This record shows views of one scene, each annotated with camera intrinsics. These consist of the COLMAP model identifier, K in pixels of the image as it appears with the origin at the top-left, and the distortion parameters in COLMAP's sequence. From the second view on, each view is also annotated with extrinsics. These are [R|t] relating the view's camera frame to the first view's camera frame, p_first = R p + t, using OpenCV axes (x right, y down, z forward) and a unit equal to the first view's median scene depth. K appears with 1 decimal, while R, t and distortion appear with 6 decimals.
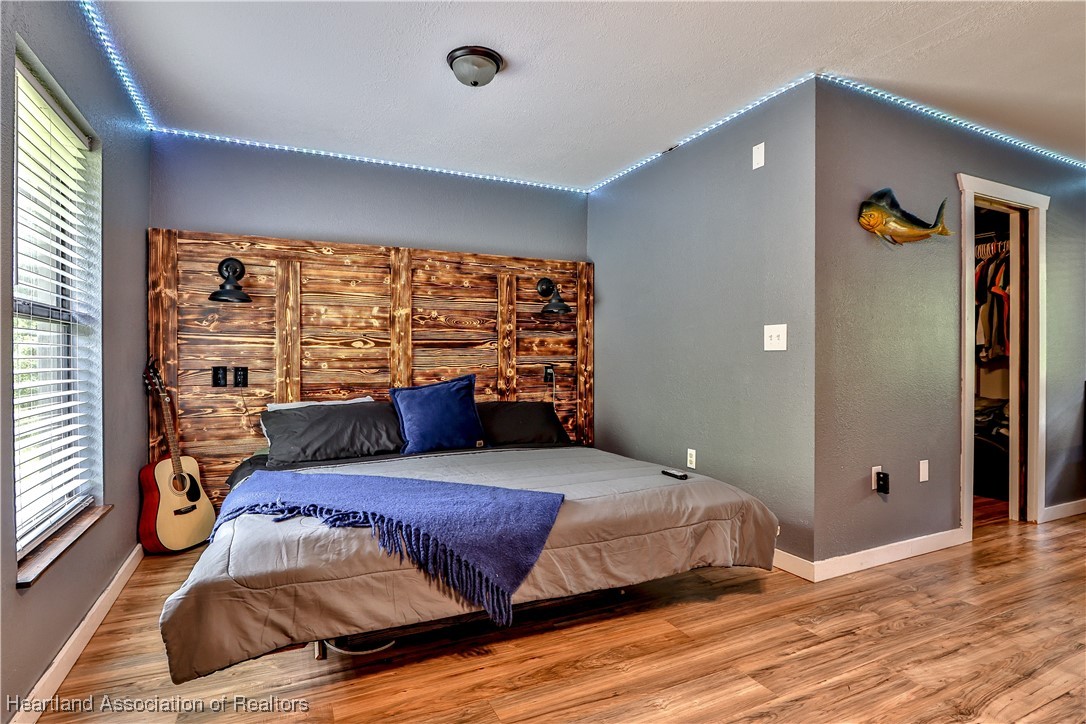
lens RADIAL K [[554.9, 0, 539.8], [0, 554.9, 356.3], [0, 0, 1]] dist [-0.007707, 0.001318]
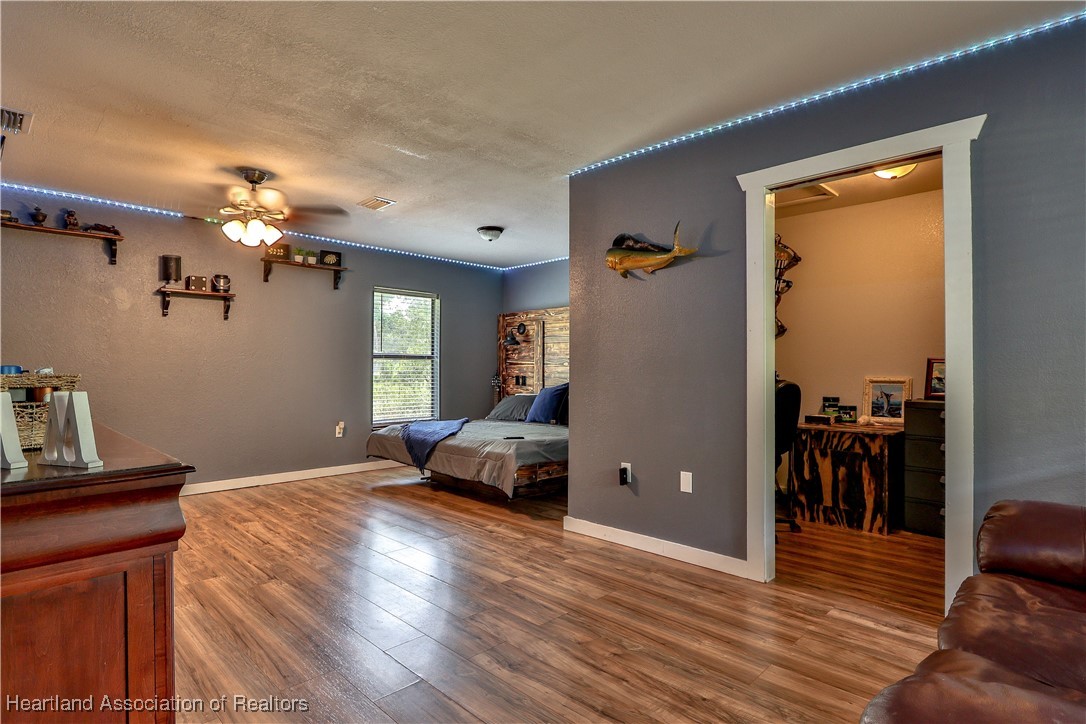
lens RADIAL K [[554.9, 0, 537.7], [0, 554.9, 367.4], [0, 0, 1]] dist [-0.007707, 0.001318]
pose [[0.342006, -0.005870, -0.939680, 1.688452], [-0.009720, 0.999905, -0.009784, 0.008997], [0.939648, 0.012480, 0.341916, 0.417325]]
